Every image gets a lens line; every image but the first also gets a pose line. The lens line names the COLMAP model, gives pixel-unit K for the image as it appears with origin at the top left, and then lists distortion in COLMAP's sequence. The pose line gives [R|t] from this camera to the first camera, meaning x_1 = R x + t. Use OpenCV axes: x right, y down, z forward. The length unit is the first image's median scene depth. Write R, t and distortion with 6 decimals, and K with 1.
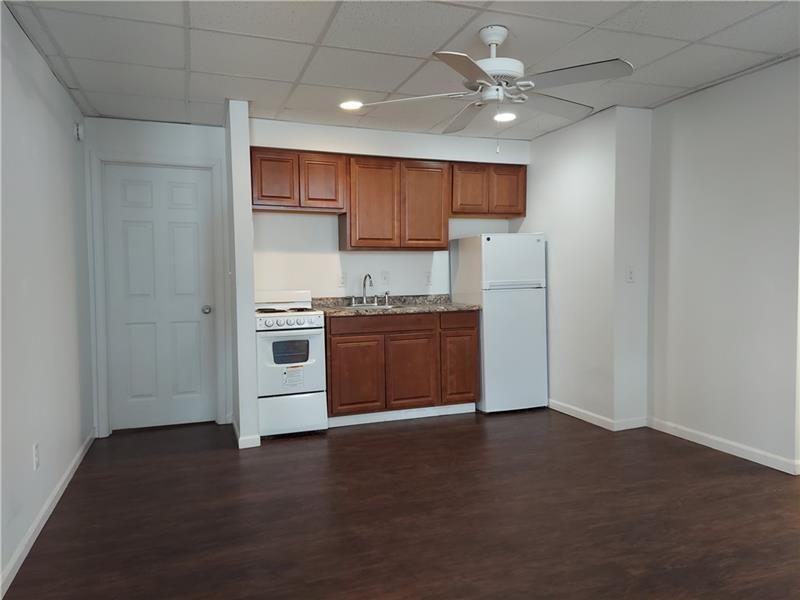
lens RADIAL K [[569.5, 0, 400.9], [0, 569.5, 304.9], [0, 0, 1]] dist [0.034969, -0.014178]
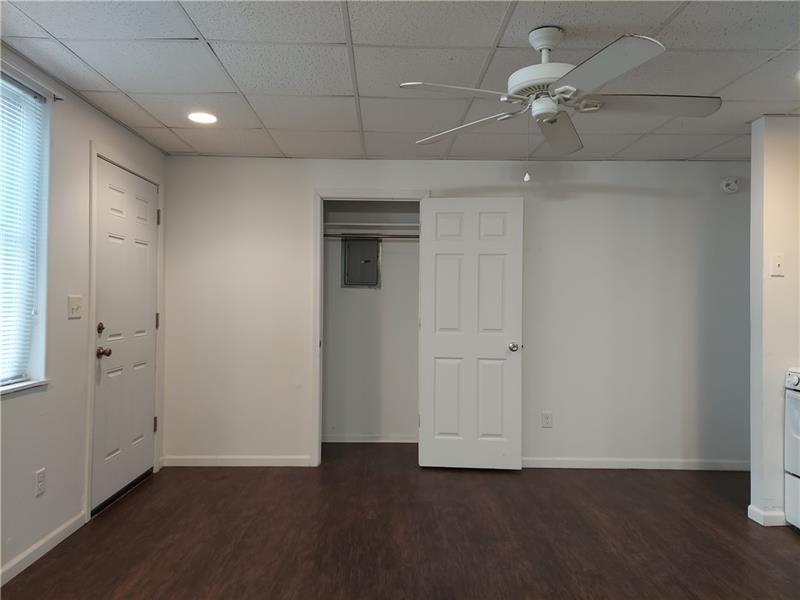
lens RADIAL K [[569.5, 0, 397.9], [0, 569.5, 297.6], [0, 0, 1]] dist [0.034969, -0.014178]
pose [[-0.329271, 0.007161, -0.944208, 0.652742], [-0.060670, 0.997744, 0.028725, -0.066181], [0.942284, 0.066744, -0.328094, 0.699354]]
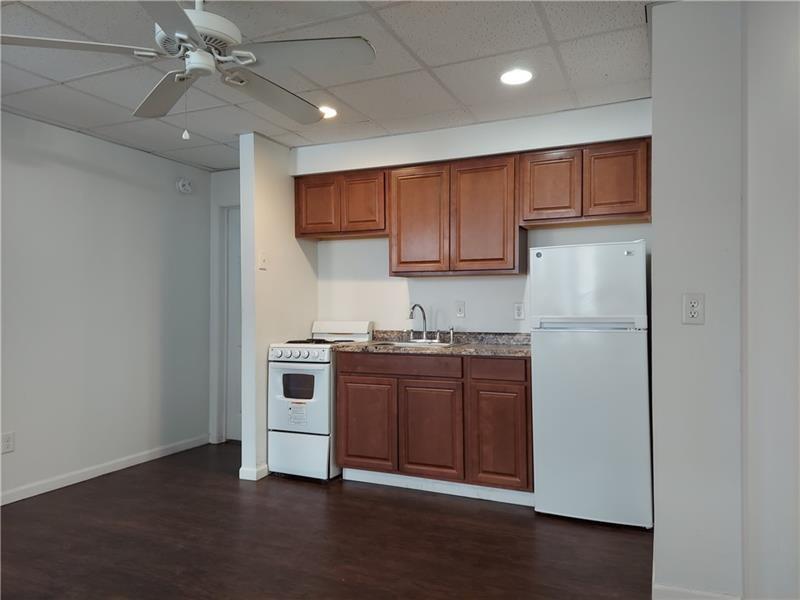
lens RADIAL K [[569.5, 0, 402.8], [0, 569.5, 298.2], [0, 0, 1]] dist [0.034969, -0.014178]
pose [[0.713353, 0.000085, -0.700804, 0.561534], [-0.048544, 0.997604, -0.049293, -0.022924], [0.699121, 0.069183, 0.711648, 0.429836]]
